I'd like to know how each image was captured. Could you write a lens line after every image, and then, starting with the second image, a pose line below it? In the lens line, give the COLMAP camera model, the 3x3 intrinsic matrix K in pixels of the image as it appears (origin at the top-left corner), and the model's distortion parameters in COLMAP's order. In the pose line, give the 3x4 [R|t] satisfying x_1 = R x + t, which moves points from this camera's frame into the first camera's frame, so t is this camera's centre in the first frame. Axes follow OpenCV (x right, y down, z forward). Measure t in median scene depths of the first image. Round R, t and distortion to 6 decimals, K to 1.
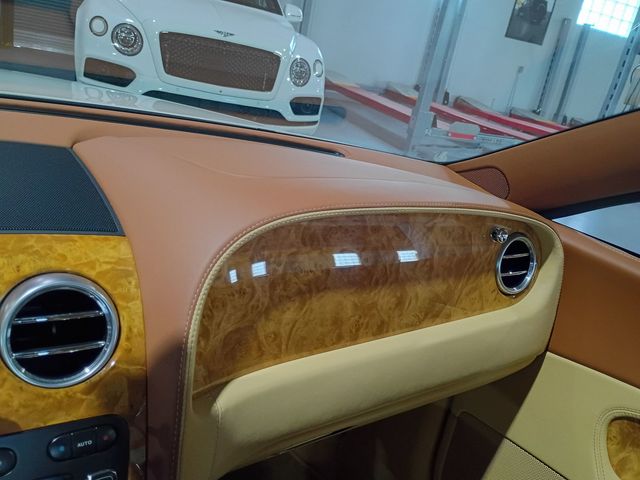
lens RADIAL K [[549.0, 0, 325.1], [0, 549.0, 235.9], [0, 0, 1]] dist [0.055735, -0.070230]
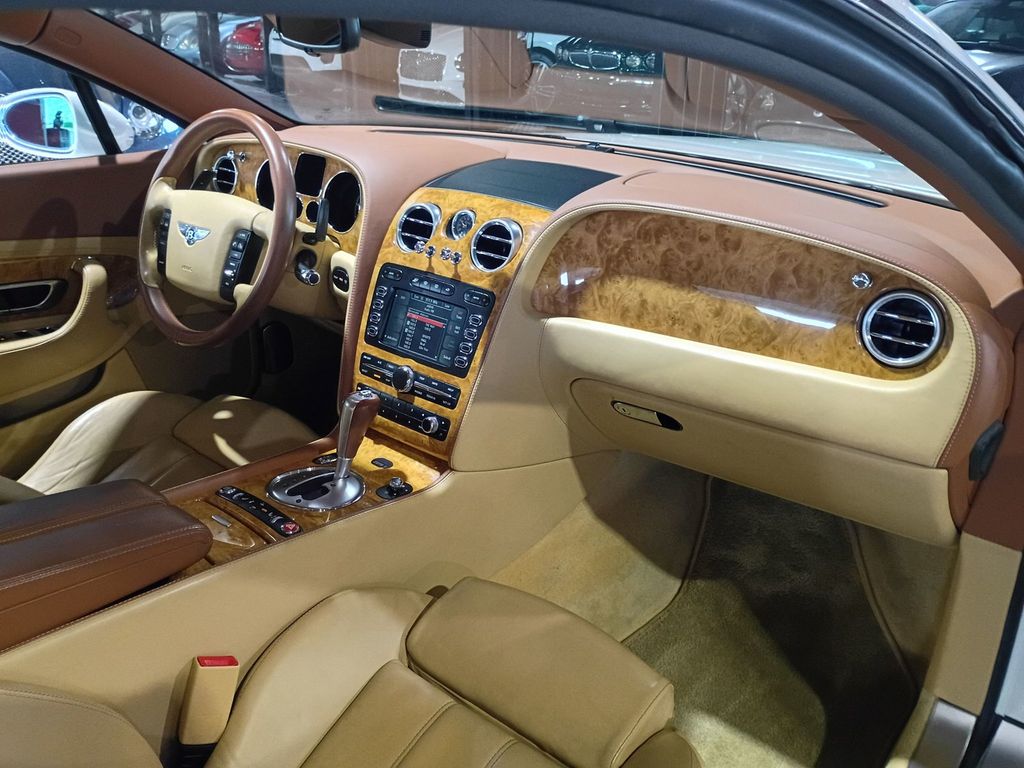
lens RADIAL K [[865.0, 0, 523.2], [0, 865.0, 370.8], [0, 0, 1]] dist [0.030861, -0.006610]
pose [[0.278500, 0.184577, -0.942533, 1.899002], [-0.285792, 0.952832, 0.102148, 0.189005], [0.916930, 0.240920, 0.318114, 0.167472]]
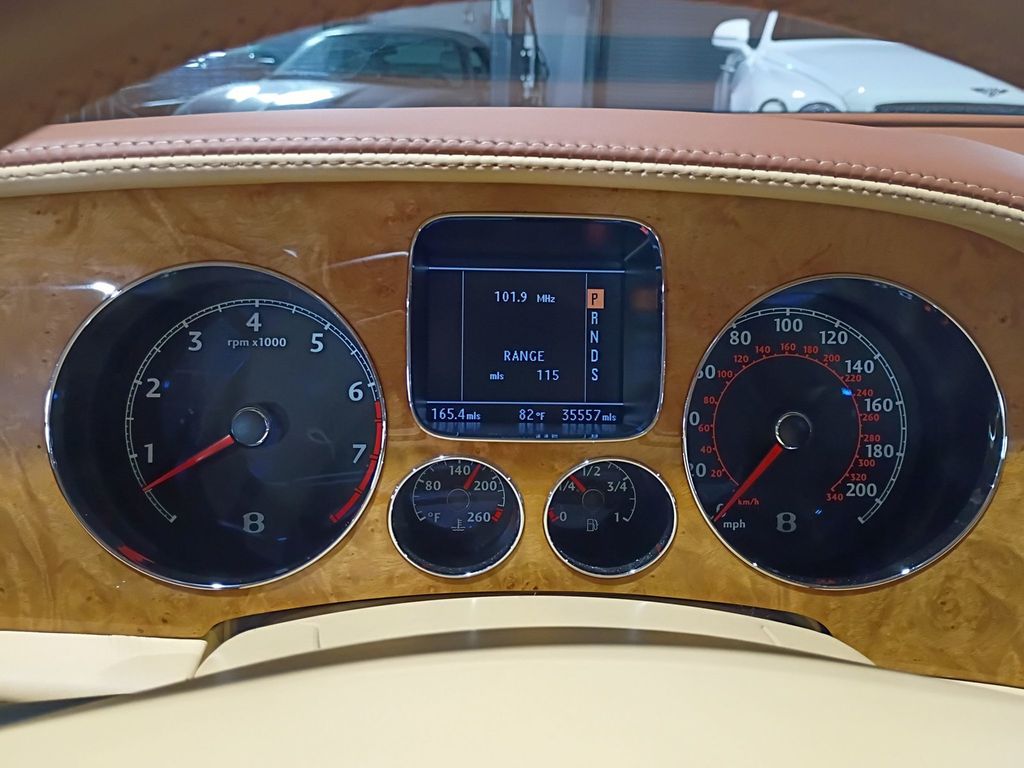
lens RADIAL K [[882.0, 0, 512.0], [0, 882.0, 384.0], [0, 0, 1]] dist [0.058254, -0.092593]
pose [[0.845252, -0.001830, -0.534364, -0.812496], [-0.038686, 0.997161, -0.064609, 0.137142], [0.532965, 0.075283, 0.842782, -0.171281]]
